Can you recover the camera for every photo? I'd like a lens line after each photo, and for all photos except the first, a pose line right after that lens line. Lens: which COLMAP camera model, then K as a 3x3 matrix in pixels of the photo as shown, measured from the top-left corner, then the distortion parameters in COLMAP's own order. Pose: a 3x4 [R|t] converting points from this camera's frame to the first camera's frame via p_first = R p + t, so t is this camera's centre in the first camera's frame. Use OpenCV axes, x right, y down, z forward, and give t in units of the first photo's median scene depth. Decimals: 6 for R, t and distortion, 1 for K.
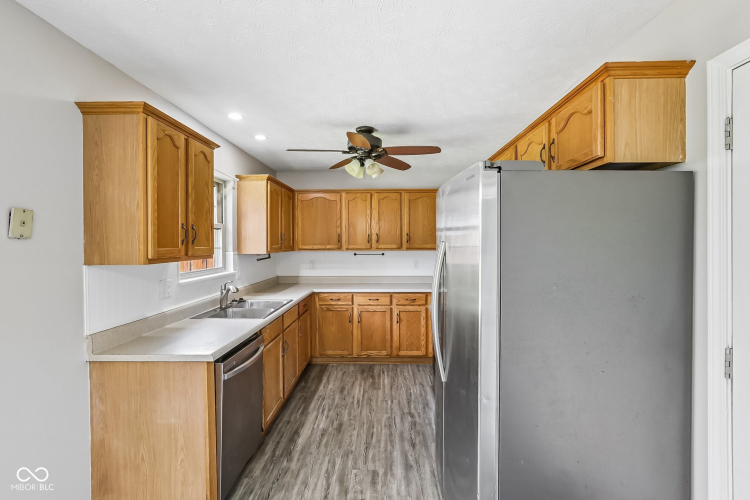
lens RADIAL K [[342.9, 0, 377.7], [0, 342.9, 246.7], [0, 0, 1]] dist [-0.042416, 0.013183]
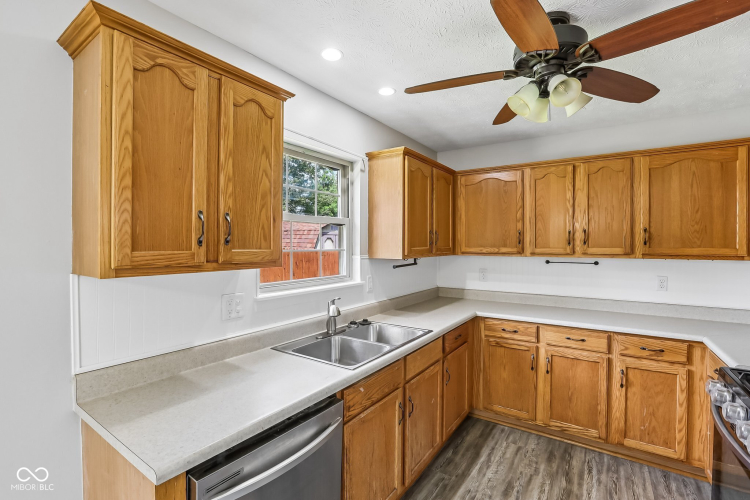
lens RADIAL K [[342.9, 0, 381.3], [0, 342.9, 247.2], [0, 0, 1]] dist [-0.042416, 0.013183]
pose [[0.843456, 0.010469, -0.537097, 0.017223], [-0.011484, 0.999933, 0.001457, -0.003796], [0.537076, 0.004939, 0.843519, 0.320973]]
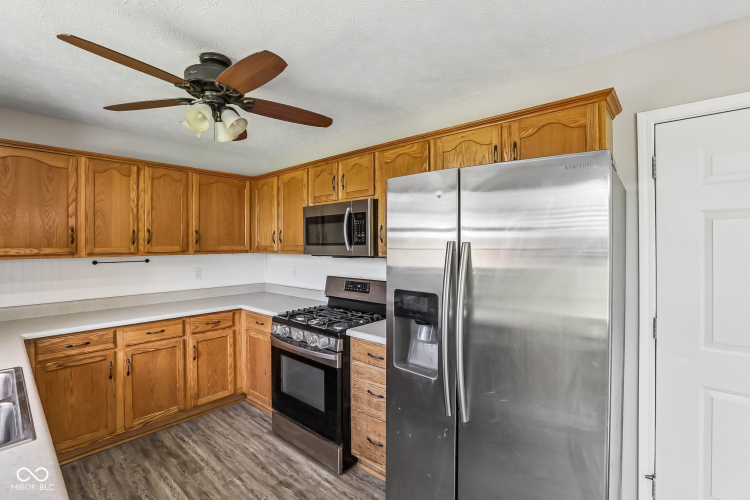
lens RADIAL K [[342.9, 0, 370.4], [0, 342.9, 242.9], [0, 0, 1]] dist [-0.042416, 0.013183]
pose [[0.647364, 0.001959, 0.762179, -0.232484], [0.007761, 0.999928, -0.009161, -0.003777], [-0.762142, 0.011846, 0.647302, 0.285547]]
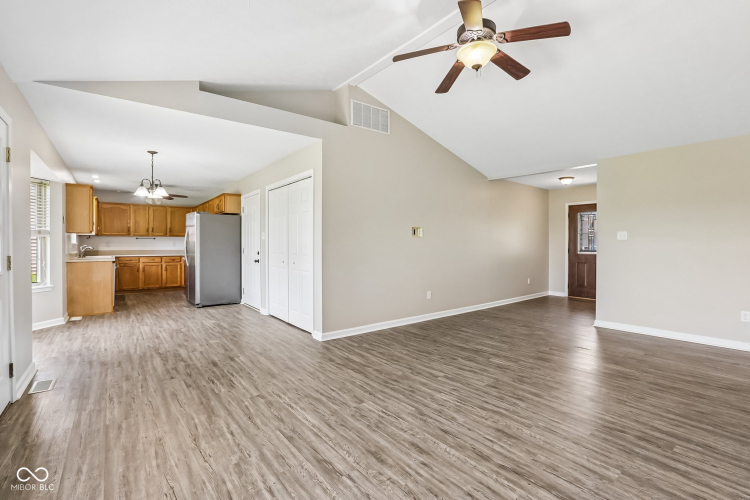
lens RADIAL K [[342.9, 0, 376.8], [0, 342.9, 248.5], [0, 0, 1]] dist [-0.042416, 0.013183]
pose [[0.777608, -0.001268, 0.628748, -0.232024], [0.000877, 0.999999, 0.000932, 0.087026], [-0.628749, -0.000173, 0.777608, -1.403787]]
